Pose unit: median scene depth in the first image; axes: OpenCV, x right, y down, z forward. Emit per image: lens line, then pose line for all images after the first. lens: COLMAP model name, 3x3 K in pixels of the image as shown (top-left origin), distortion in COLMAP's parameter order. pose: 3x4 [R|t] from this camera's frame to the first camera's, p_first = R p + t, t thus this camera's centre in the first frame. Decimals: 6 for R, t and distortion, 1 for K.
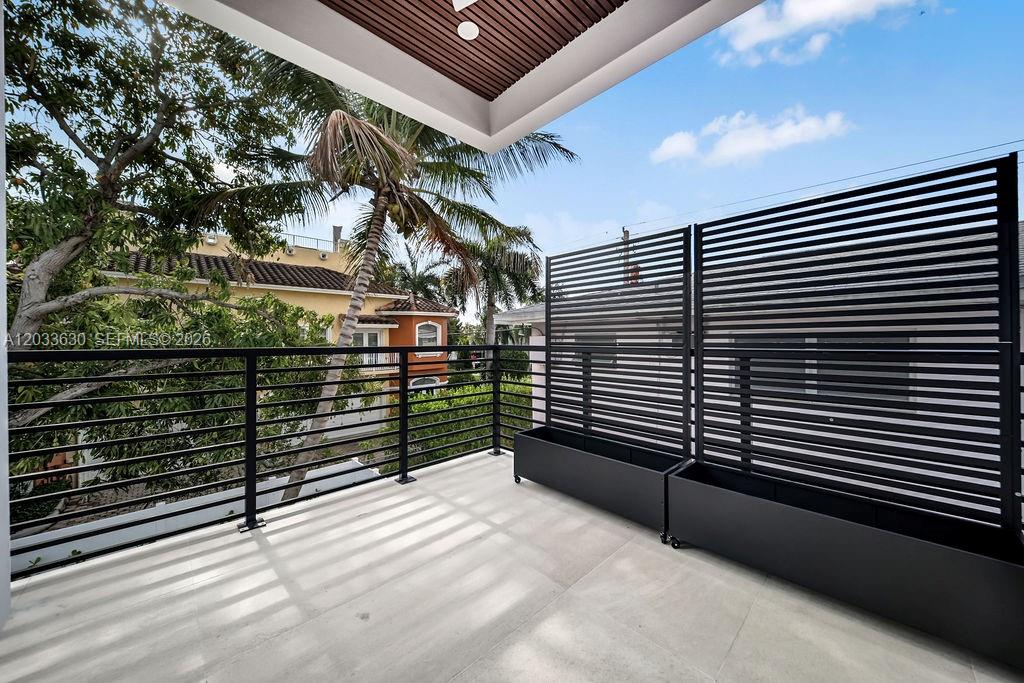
lens RADIAL K [[367.6, 0, 509.4], [0, 367.6, 339.2], [0, 0, 1]] dist [-0.002502, -0.000323]
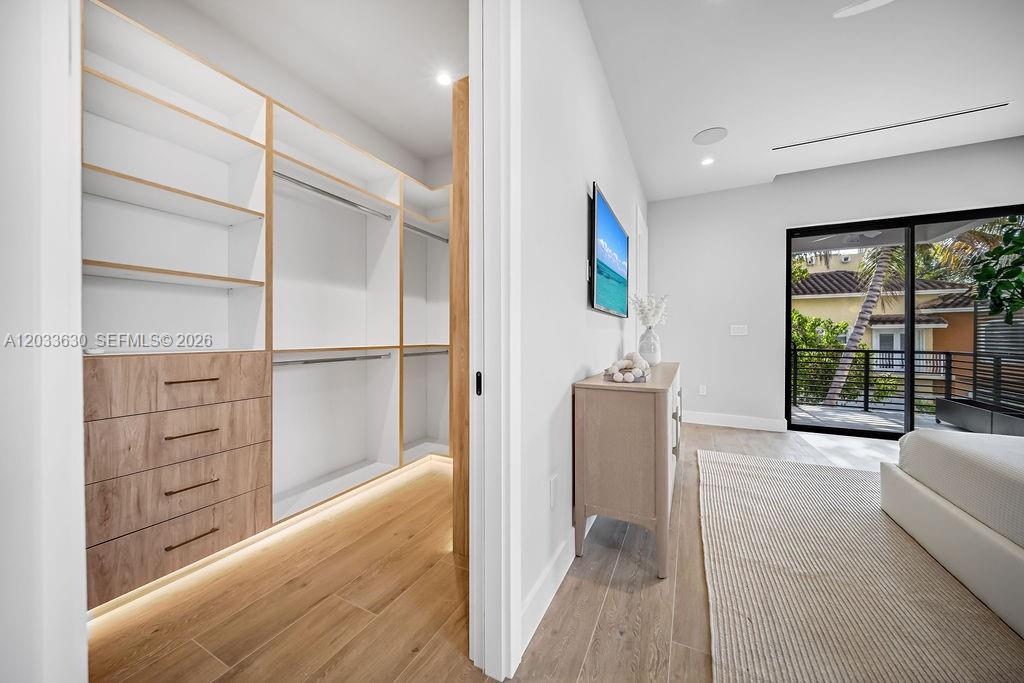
lens RADIAL K [[367.6, 0, 509.4], [0, 367.6, 339.2], [0, 0, 1]] dist [-0.002502, -0.000323]
pose [[0.340195, 0.011600, -0.940283, 0.268251], [-0.002858, 0.999932, 0.011302, -0.016840], [0.940351, -0.001157, 0.340205, -0.448782]]
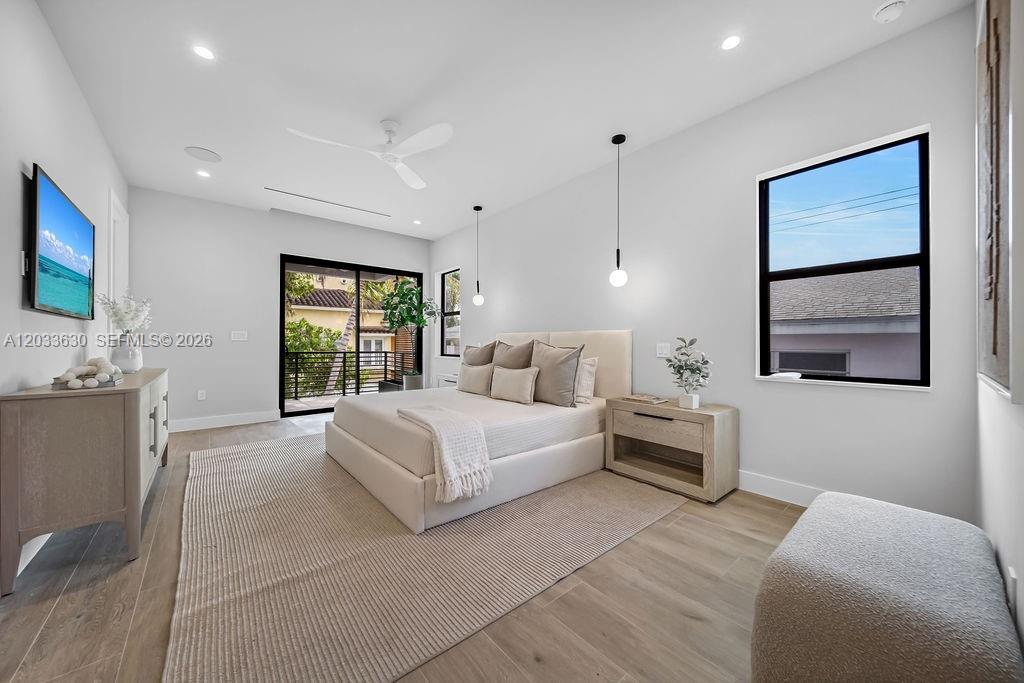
lens RADIAL K [[367.6, 0, 509.4], [0, 367.6, 339.2], [0, 0, 1]] dist [-0.002502, -0.000323]
pose [[0.997539, 0.003376, -0.070030, 0.324043], [-0.003889, 0.999967, -0.007200, -0.016899], [0.070004, 0.007455, 0.997519, -0.488606]]
